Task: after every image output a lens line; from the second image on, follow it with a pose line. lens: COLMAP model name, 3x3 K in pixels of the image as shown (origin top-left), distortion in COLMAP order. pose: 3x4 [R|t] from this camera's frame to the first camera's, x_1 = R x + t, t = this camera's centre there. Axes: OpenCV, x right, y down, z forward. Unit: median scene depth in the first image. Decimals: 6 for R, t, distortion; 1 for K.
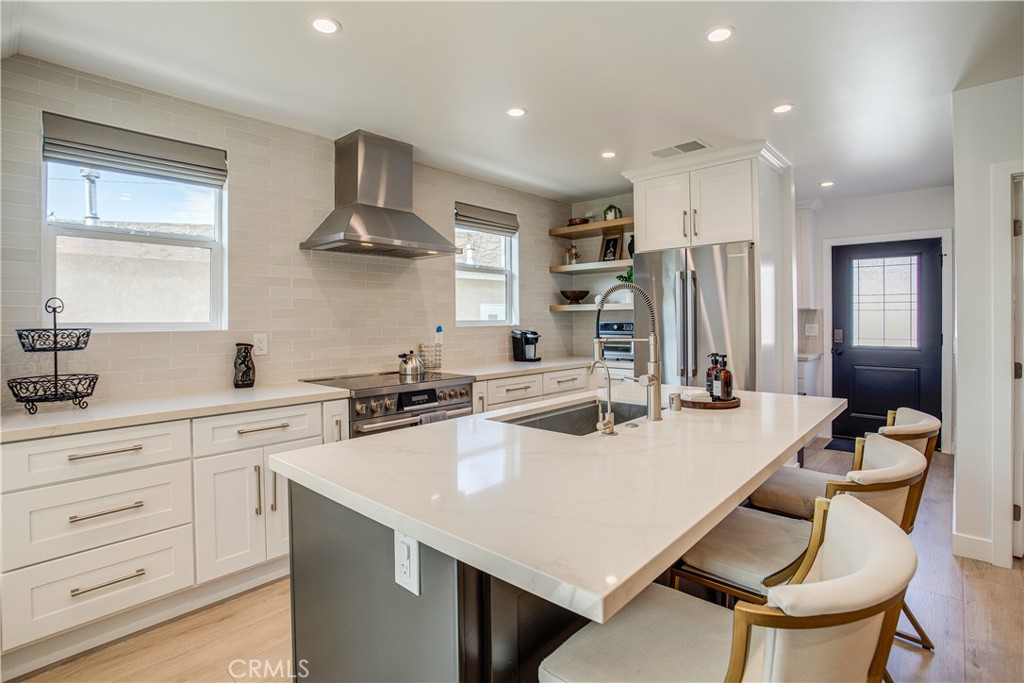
lens RADIAL K [[501.0, 0, 510.1], [0, 501.0, 321.2], [0, 0, 1]] dist [-0.049151, 0.010902]
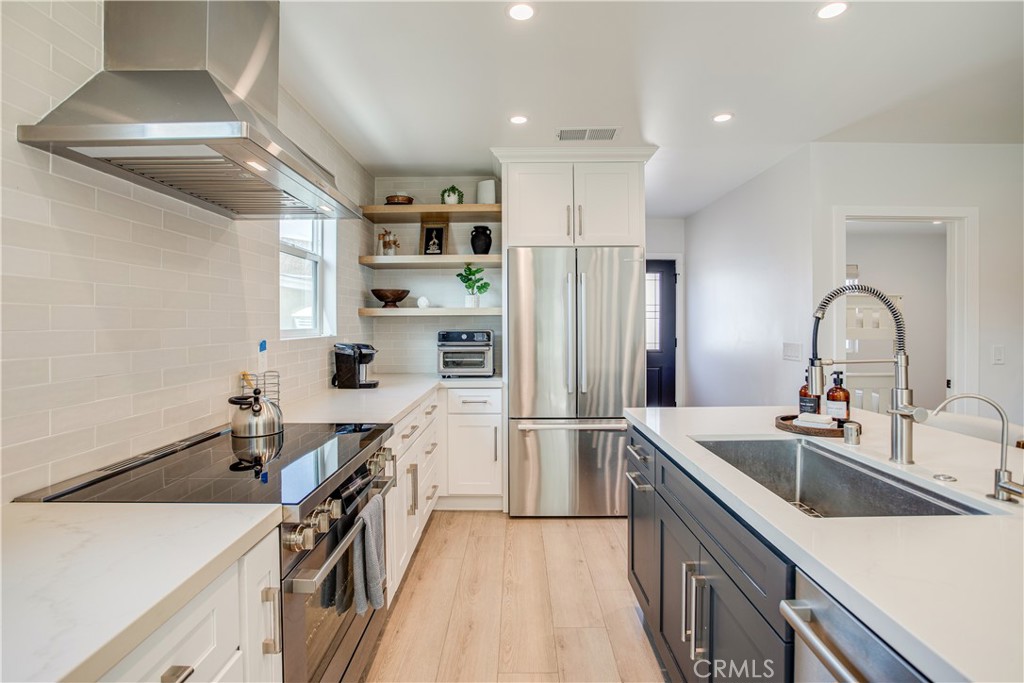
lens RADIAL K [[501.0, 0, 512.3], [0, 501.0, 322.7], [0, 0, 1]] dist [-0.049151, 0.010902]
pose [[0.745183, 0.003583, 0.666850, -0.255814], [0.000369, 0.999983, -0.005786, -0.006235], [-0.666860, 0.004557, 0.745169, 0.322872]]
